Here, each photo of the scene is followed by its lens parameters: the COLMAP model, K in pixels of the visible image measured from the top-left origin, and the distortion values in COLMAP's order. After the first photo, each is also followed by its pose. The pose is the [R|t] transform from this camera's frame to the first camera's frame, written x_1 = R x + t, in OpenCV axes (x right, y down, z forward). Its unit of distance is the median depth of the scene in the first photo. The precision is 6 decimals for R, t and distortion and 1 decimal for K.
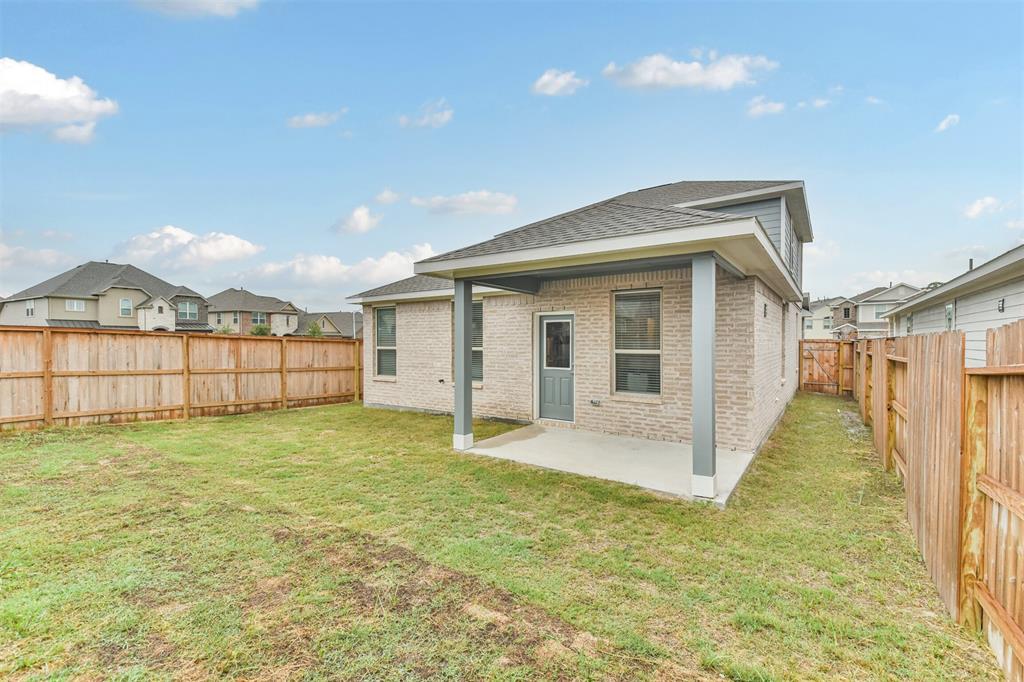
lens RADIAL K [[448.8, 0, 511.9], [0, 448.8, 348.2], [0, 0, 1]] dist [0.025272, -0.015237]
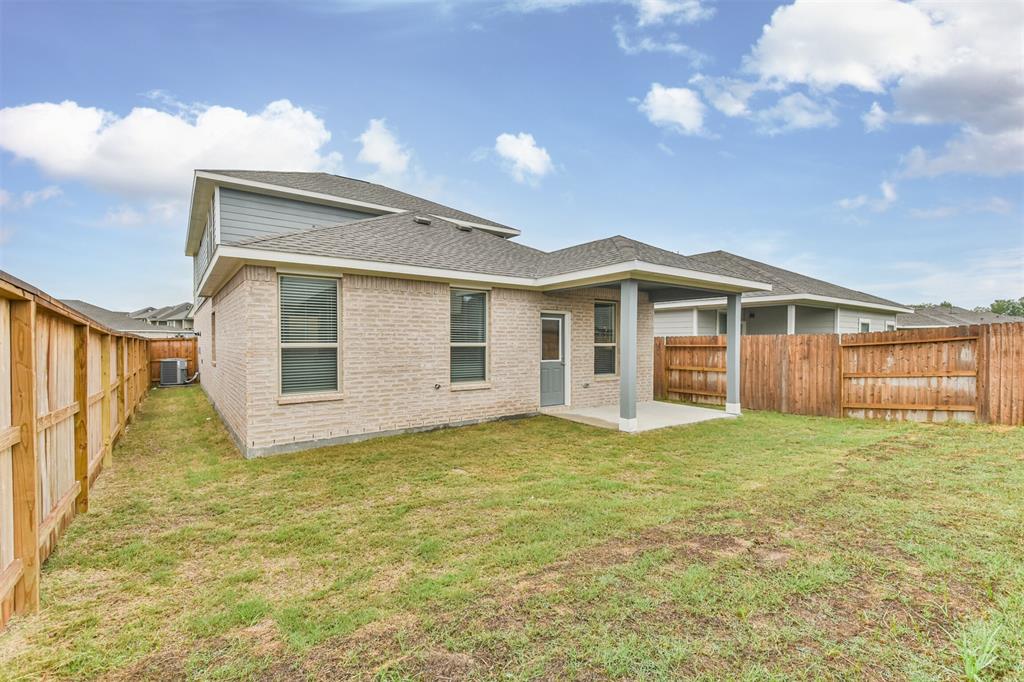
lens RADIAL K [[448.8, 0, 515.6], [0, 448.8, 340.9], [0, 0, 1]] dist [0.025272, -0.015237]
pose [[0.304463, -0.006226, 0.952504, -0.590186], [0.002926, 0.999980, 0.005601, -0.006689], [-0.952520, 0.001082, 0.304475, 0.434259]]
